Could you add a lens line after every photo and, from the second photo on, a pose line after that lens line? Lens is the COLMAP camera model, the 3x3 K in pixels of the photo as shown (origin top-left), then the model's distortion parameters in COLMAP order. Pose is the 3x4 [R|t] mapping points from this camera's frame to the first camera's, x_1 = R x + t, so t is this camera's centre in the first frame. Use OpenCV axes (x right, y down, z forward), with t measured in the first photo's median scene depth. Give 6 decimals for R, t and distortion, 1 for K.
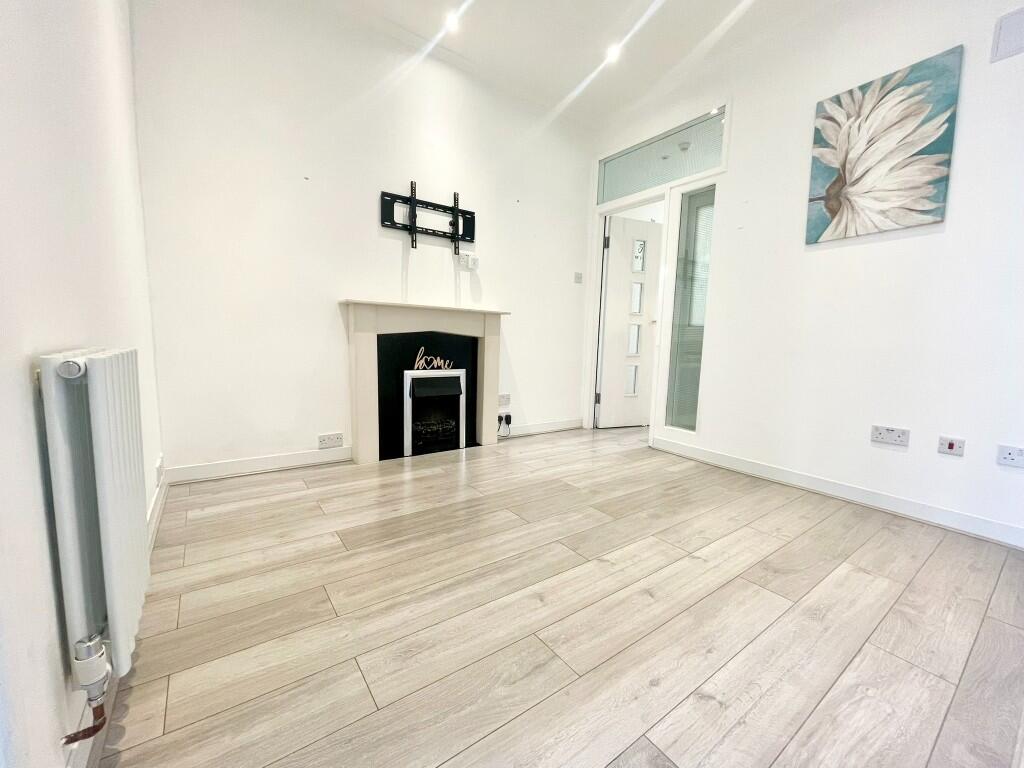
lens RADIAL K [[420.6, 0, 509.9], [0, 420.6, 384.8], [0, 0, 1]] dist [0.000225, 0.000199]
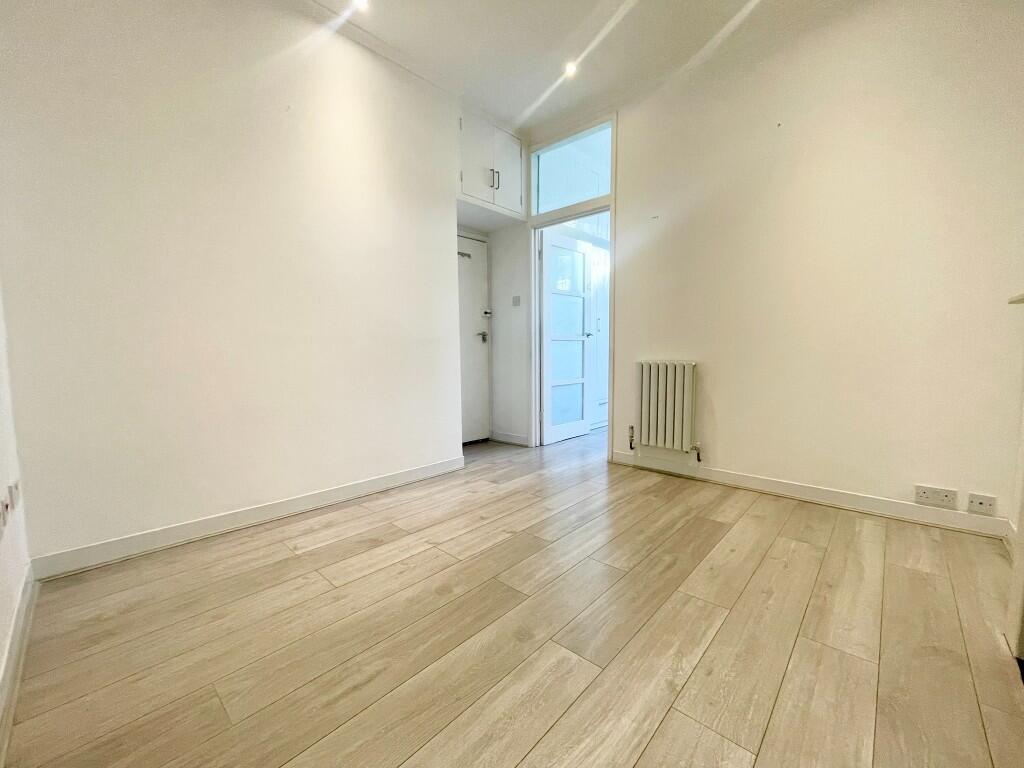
lens RADIAL K [[420.6, 0, 513.7], [0, 420.6, 384.7], [0, 0, 1]] dist [0.000225, 0.000199]
pose [[-0.977586, -0.006064, -0.210450, 0.299218], [-0.048212, 0.979472, 0.195732, -0.162401], [0.204943, 0.201491, -0.957810, 1.314142]]
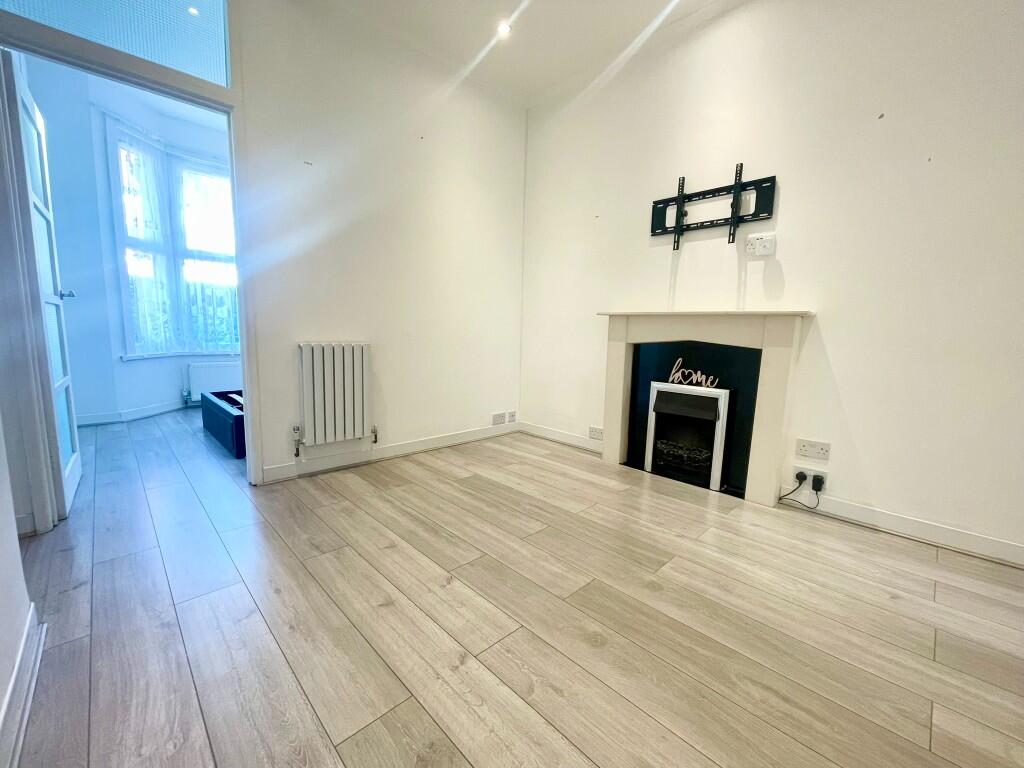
lens RADIAL K [[420.6, 0, 513.6], [0, 420.6, 382.4], [0, 0, 1]] dist [0.000225, 0.000199]
pose [[0.147758, 0.093987, -0.984548, 0.691681], [-0.139084, 0.987557, 0.073401, -0.062183], [0.979195, 0.126089, 0.158991, 0.580803]]
